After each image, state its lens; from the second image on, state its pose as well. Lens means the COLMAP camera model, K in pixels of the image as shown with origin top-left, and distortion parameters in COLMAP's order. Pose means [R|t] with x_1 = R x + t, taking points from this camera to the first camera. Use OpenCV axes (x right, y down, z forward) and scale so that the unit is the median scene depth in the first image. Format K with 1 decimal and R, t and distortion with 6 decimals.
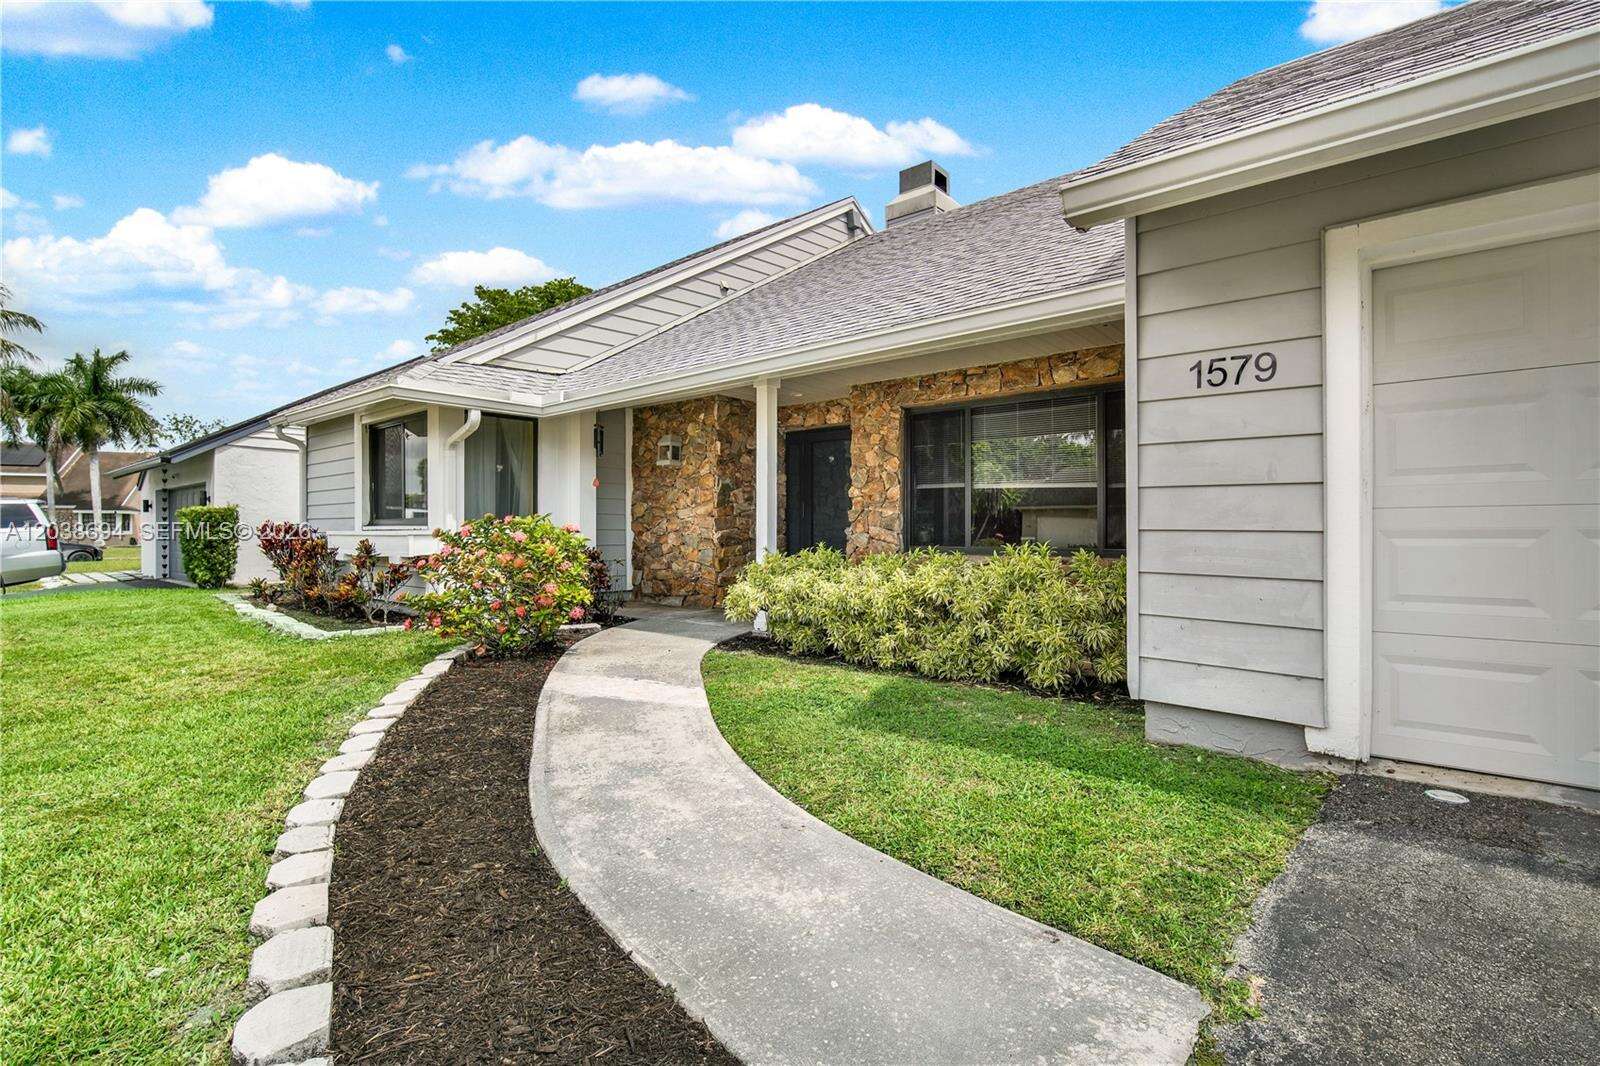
lens RADIAL K [[701.3, 0, 795.8], [0, 701.3, 527.4], [0, 0, 1]] dist [-0.003329, 0.000924]
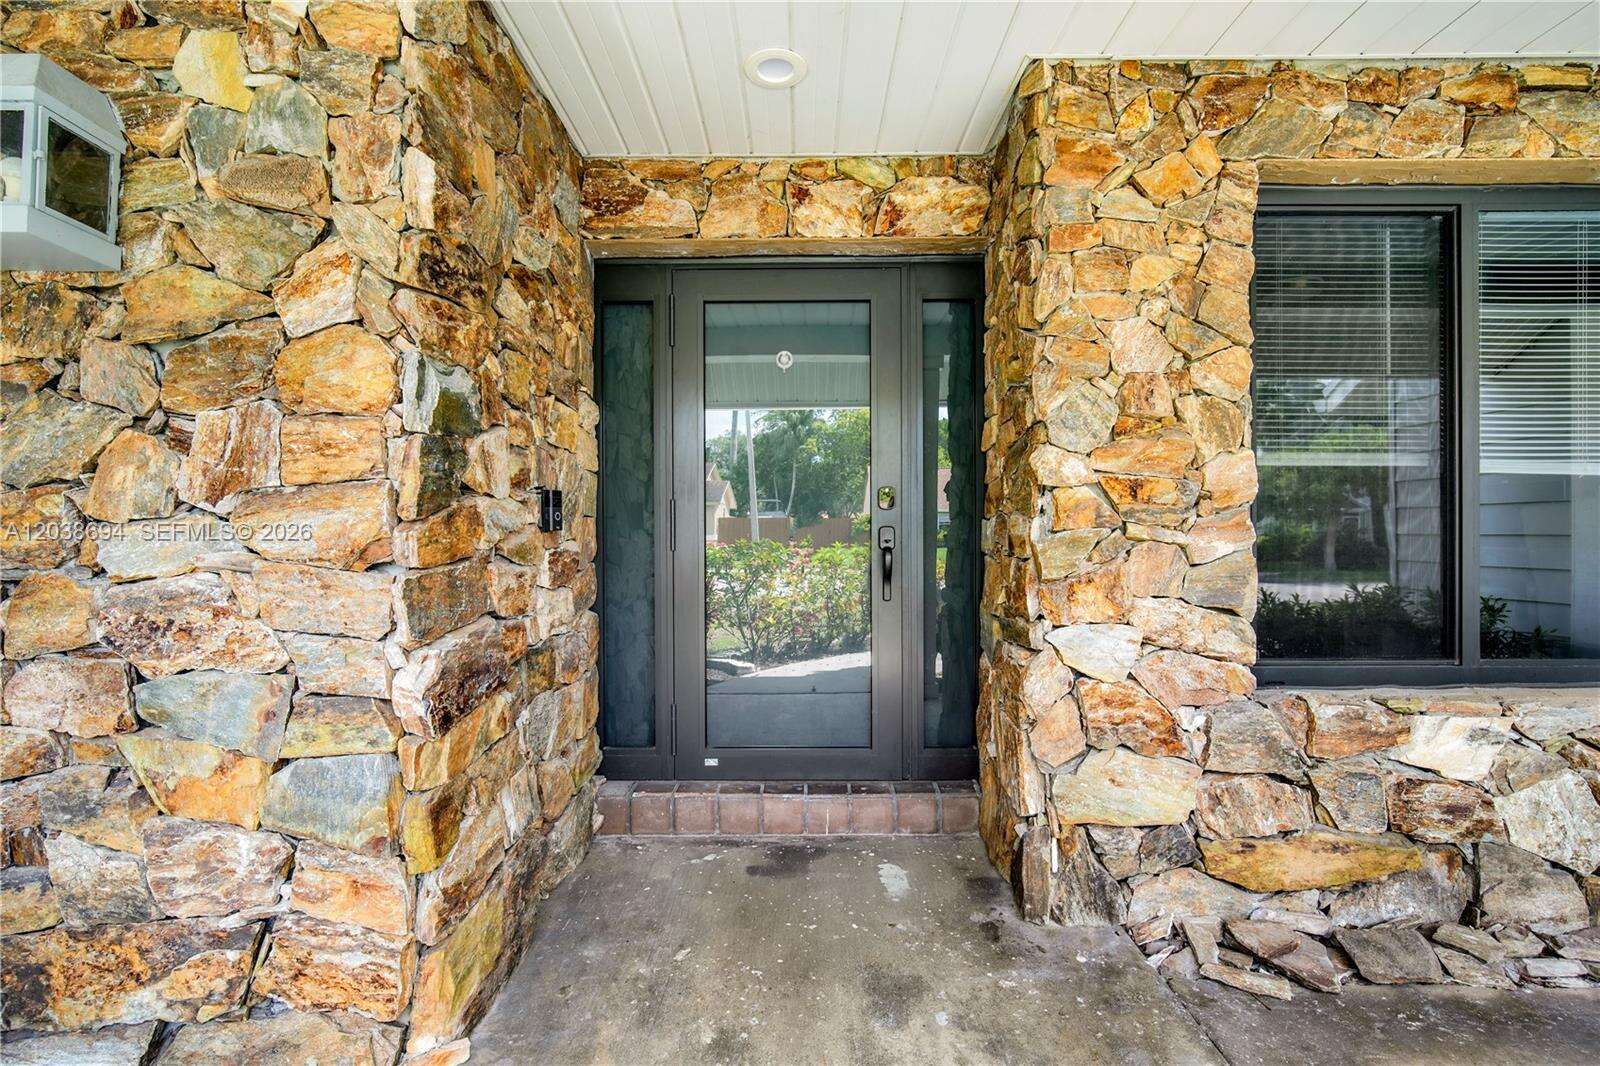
lens RADIAL K [[701.3, 0, 796.0], [0, 701.3, 529.4], [0, 0, 1]] dist [-0.003329, 0.000924]
pose [[0.778362, -0.003573, 0.627805, -0.149247], [-0.000553, 0.999980, 0.006378, -0.026642], [-0.627815, -0.005311, 0.778345, 0.797273]]
